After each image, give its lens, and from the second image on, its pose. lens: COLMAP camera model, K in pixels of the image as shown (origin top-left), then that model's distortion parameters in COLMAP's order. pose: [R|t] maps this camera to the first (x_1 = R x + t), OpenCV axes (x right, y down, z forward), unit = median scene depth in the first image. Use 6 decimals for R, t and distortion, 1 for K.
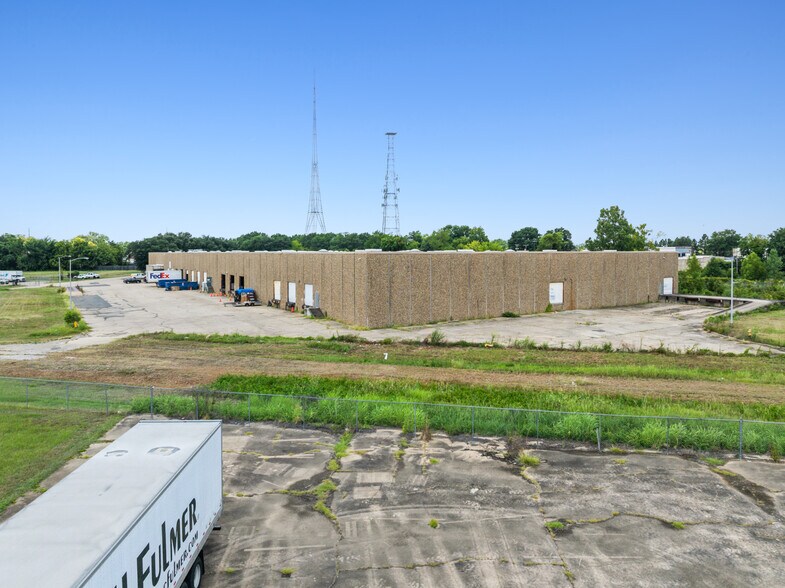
lens RADIAL K [[566.3, 0, 396.9], [0, 566.3, 286.2], [0, 0, 1]] dist [-0.045515, -0.000616]
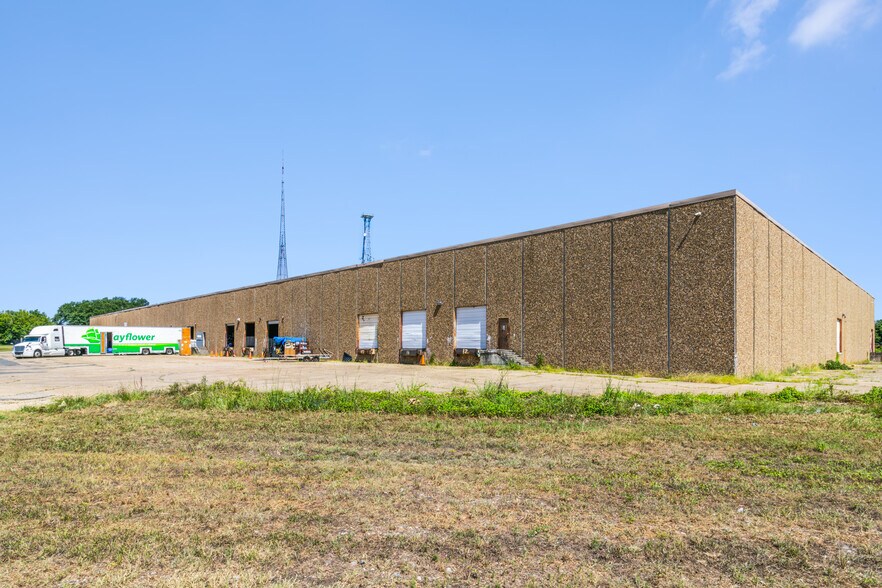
lens RADIAL K [[505.3, 0, 447.8], [0, 505.3, 353.9], [0, 0, 1]] dist [-0.000405, 0.000132]
pose [[0.977983, 0.000789, 0.208684, -0.393363], [0.008873, 0.998931, -0.045359, 0.087732], [-0.208497, 0.046212, 0.976931, 0.821901]]
